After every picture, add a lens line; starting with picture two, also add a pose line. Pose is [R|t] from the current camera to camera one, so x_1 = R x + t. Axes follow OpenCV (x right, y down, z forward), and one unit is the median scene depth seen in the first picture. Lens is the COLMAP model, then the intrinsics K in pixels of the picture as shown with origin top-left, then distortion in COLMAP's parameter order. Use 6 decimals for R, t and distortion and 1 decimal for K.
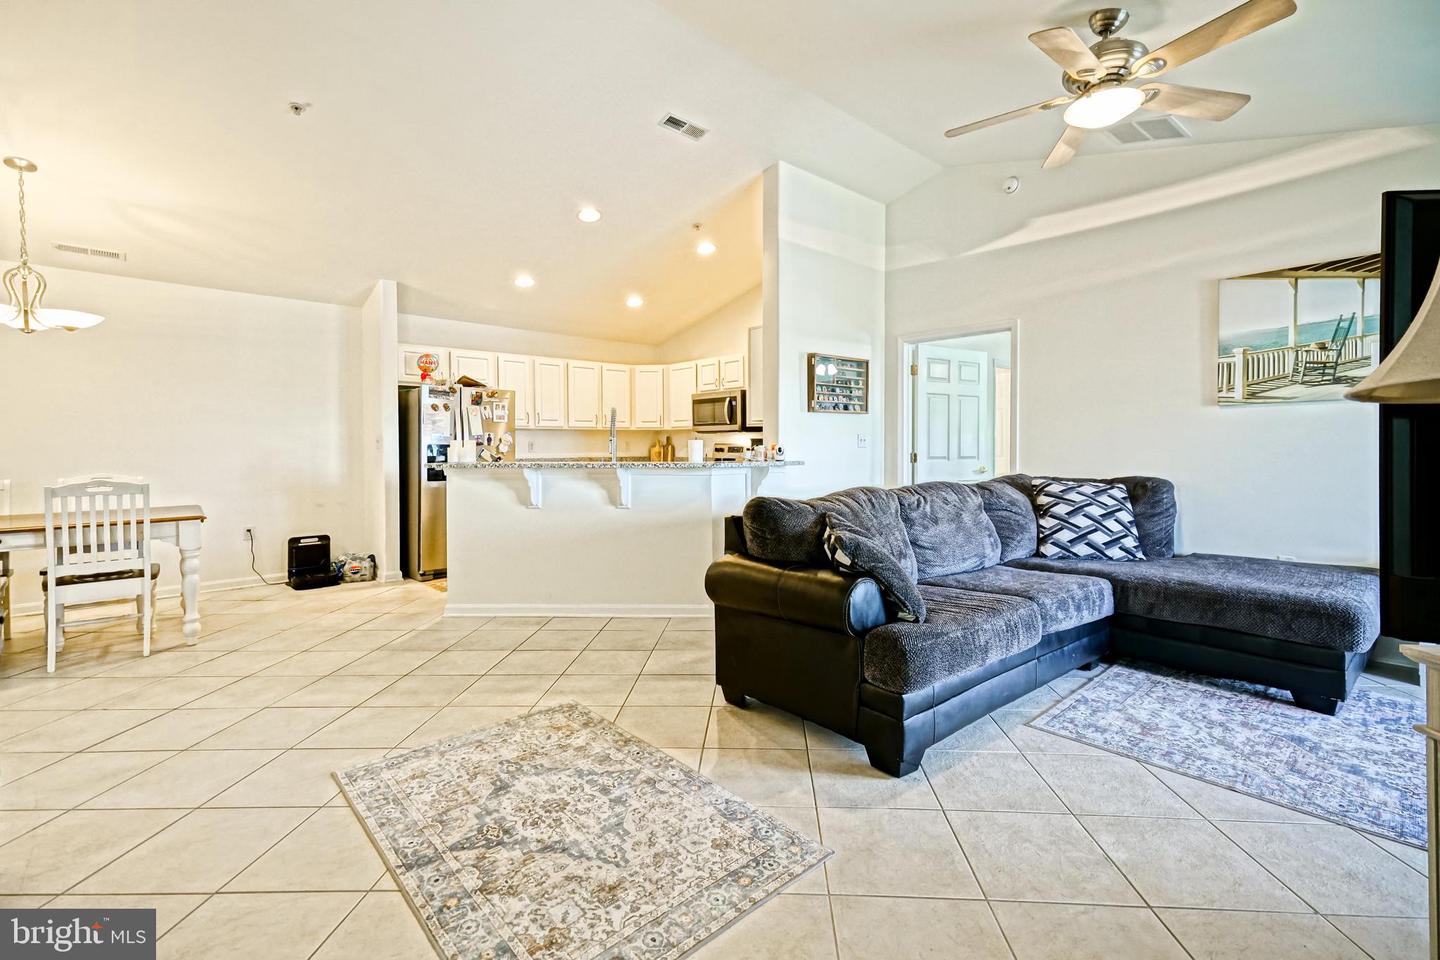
lens RADIAL K [[638.3, 0, 762.1], [0, 638.3, 445.6], [0, 0, 1]] dist [0.040893, 0.000274]
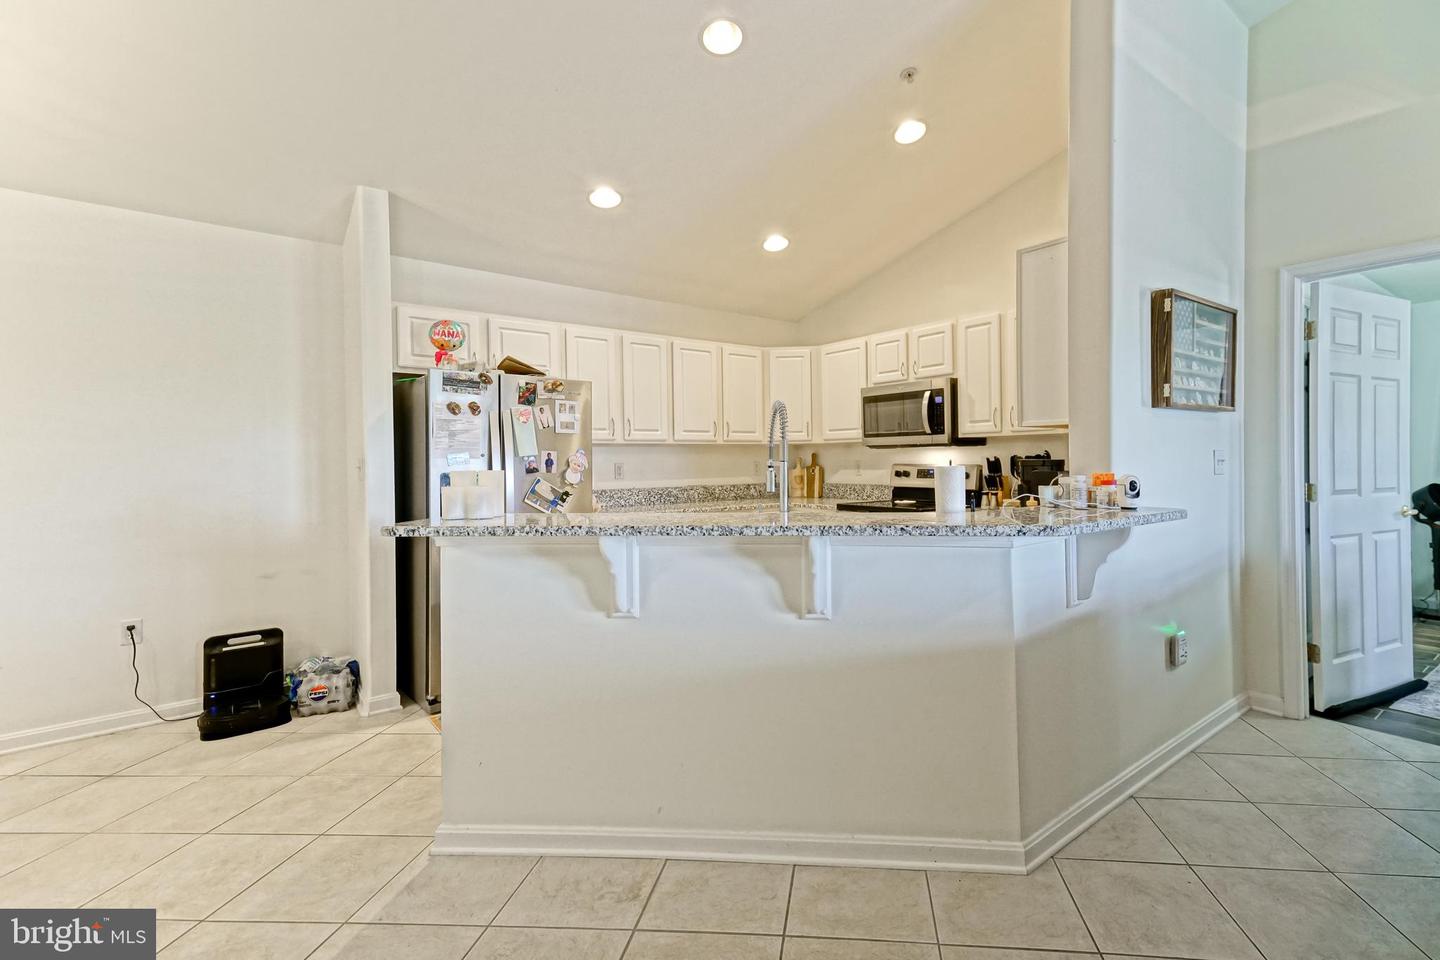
lens RADIAL K [[663.3, 0, 815.0], [0, 663.3, 458.6], [0, 0, 1]] dist [0.037585, -0.000212]
pose [[0.998159, -0.005744, -0.060372, -0.148557], [0.005897, 0.999980, 0.002344, -0.014094], [0.060358, -0.002695, 0.998173, 0.419069]]
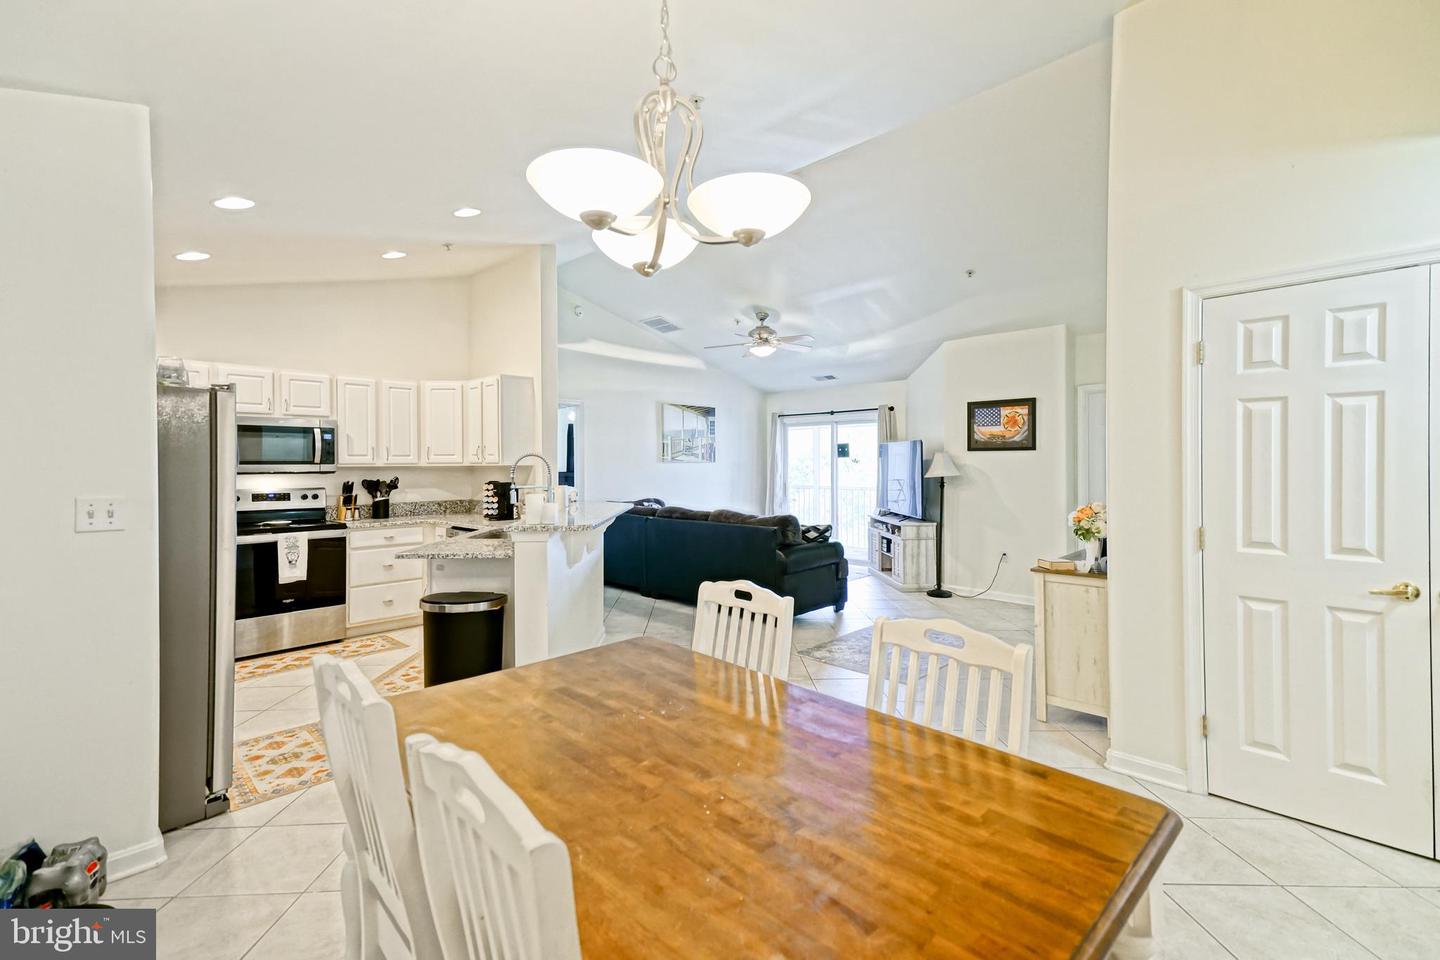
lens RADIAL K [[612.1, 0, 716.7], [0, 612.1, 462.8], [0, 0, 1]] dist [-0.001680, 0.000022]
pose [[-0.040097, 0.007586, 0.999167, -0.950429], [0.003730, 0.999965, -0.007442, -0.032555], [-0.999189, 0.003428, -0.040124, 0.665137]]
